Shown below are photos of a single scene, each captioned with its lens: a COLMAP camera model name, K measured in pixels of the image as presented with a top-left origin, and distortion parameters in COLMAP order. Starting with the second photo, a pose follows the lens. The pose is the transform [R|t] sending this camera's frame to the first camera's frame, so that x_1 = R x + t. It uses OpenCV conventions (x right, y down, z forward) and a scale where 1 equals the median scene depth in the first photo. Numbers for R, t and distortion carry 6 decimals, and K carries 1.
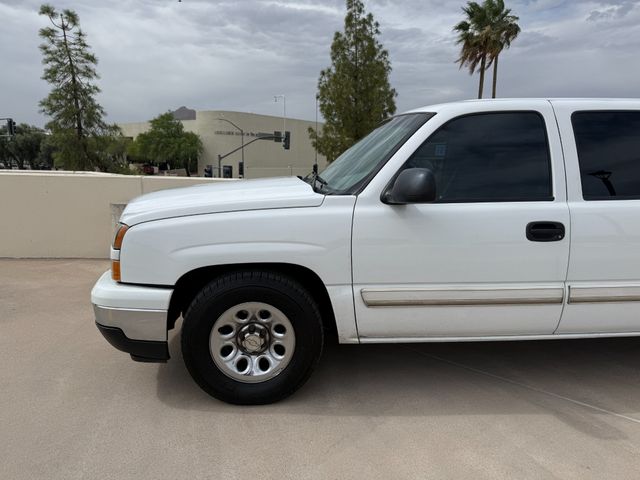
lens RADIAL K [[448.5, 0, 322.1], [0, 448.5, 250.4], [0, 0, 1]] dist [0.029453, -0.037227]
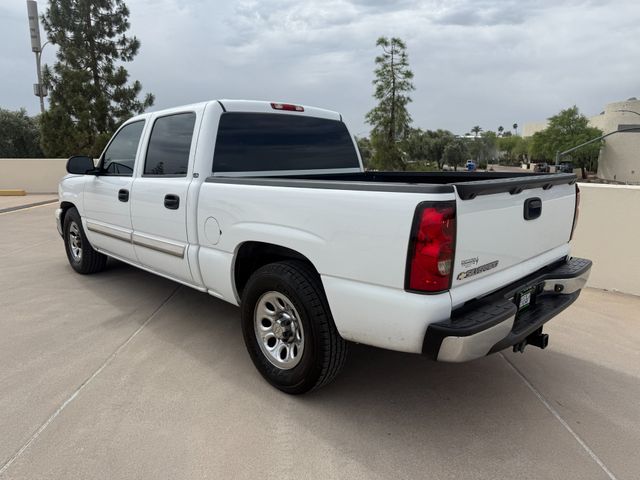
lens RADIAL K [[448.5, 0, 316.7], [0, 448.5, 245.9], [0, 0, 1]] dist [0.029453, -0.037227]
pose [[0.641031, 0.135354, -0.755486, 0.302860], [-0.142317, 0.988219, 0.056294, -0.007489], [0.754205, 0.071432, 0.652742, 0.067879]]
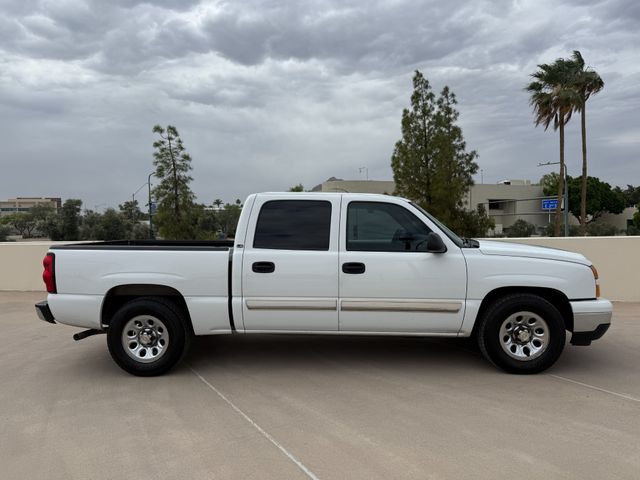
lens RADIAL K [[448.5, 0, 321.9], [0, 448.5, 236.2], [0, 0, 1]] dist [0.029453, -0.037227]
pose [[0.948332, -0.038186, -0.314973, 0.297808], [-0.014924, 0.986263, -0.164505, 0.025687], [0.316929, 0.160706, 0.934735, -0.104017]]
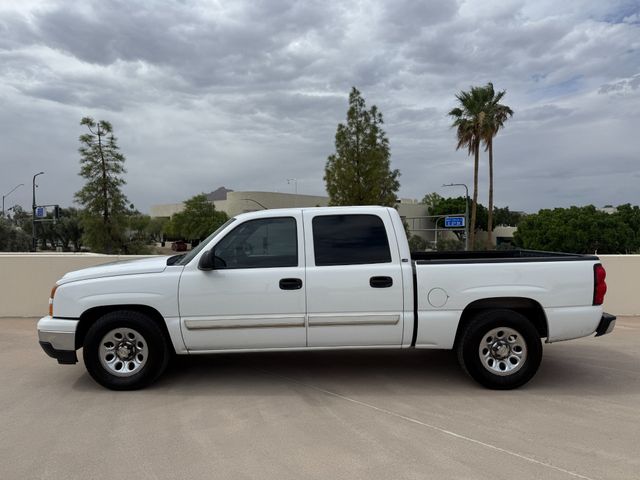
lens RADIAL K [[448.5, 0, 324.8], [0, 448.5, 243.6], [0, 0, 1]] dist [0.029453, -0.037227]
pose [[0.997682, -0.022268, -0.064301, 0.103809], [0.010703, 0.984531, -0.174884, 0.015107], [0.067200, 0.173791, 0.982487, -0.101297]]
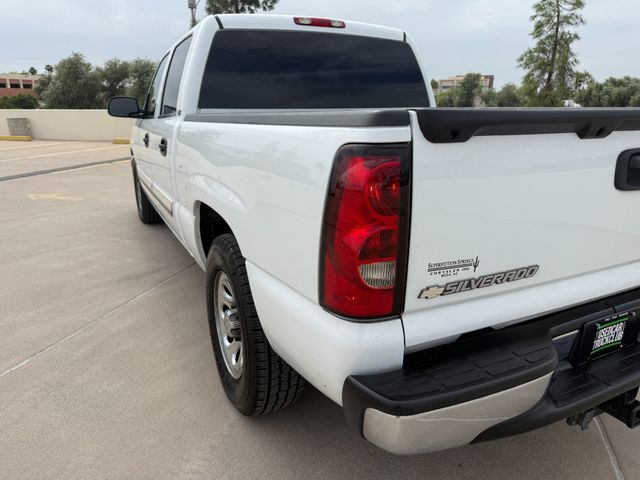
lens RADIAL K [[448.5, 0, 321.7], [0, 448.5, 245.9], [0, 0, 1]] dist [0.029453, -0.037227]
pose [[0.379519, 0.251922, -0.890225, 0.287148], [-0.176413, 0.964265, 0.197666, -0.013771], [0.908209, 0.082029, 0.410399, 0.132212]]
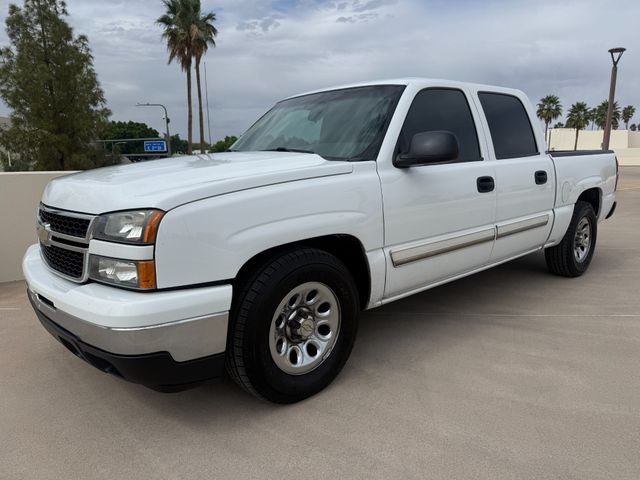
lens RADIAL K [[448.5, 0, 323.4], [0, 448.5, 244.4], [0, 0, 1]] dist [0.029453, -0.037227]
pose [[0.799050, -0.138908, 0.584999, -0.089406], [0.143237, 0.988913, 0.039171, 0.001290], [-0.583954, 0.052494, 0.810088, 0.033985]]
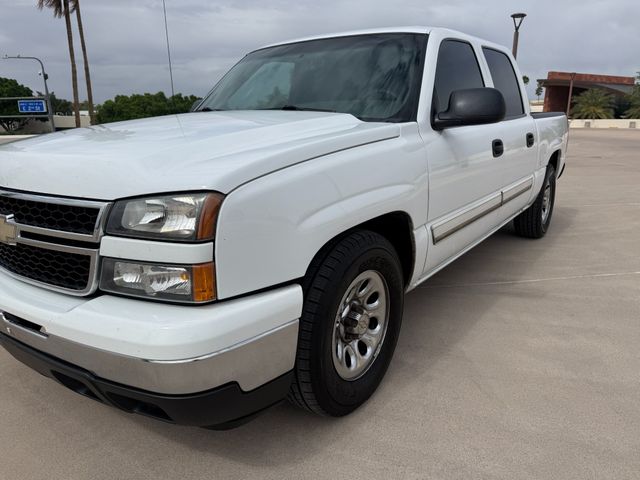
lens RADIAL K [[448.5, 0, 323.5], [0, 448.5, 245.2], [0, 0, 1]] dist [0.029453, -0.037227]
pose [[0.654977, -0.226545, 0.720890, -0.101276], [0.170755, 0.973698, 0.150850, -0.007261], [-0.736103, 0.024293, 0.676433, 0.075044]]
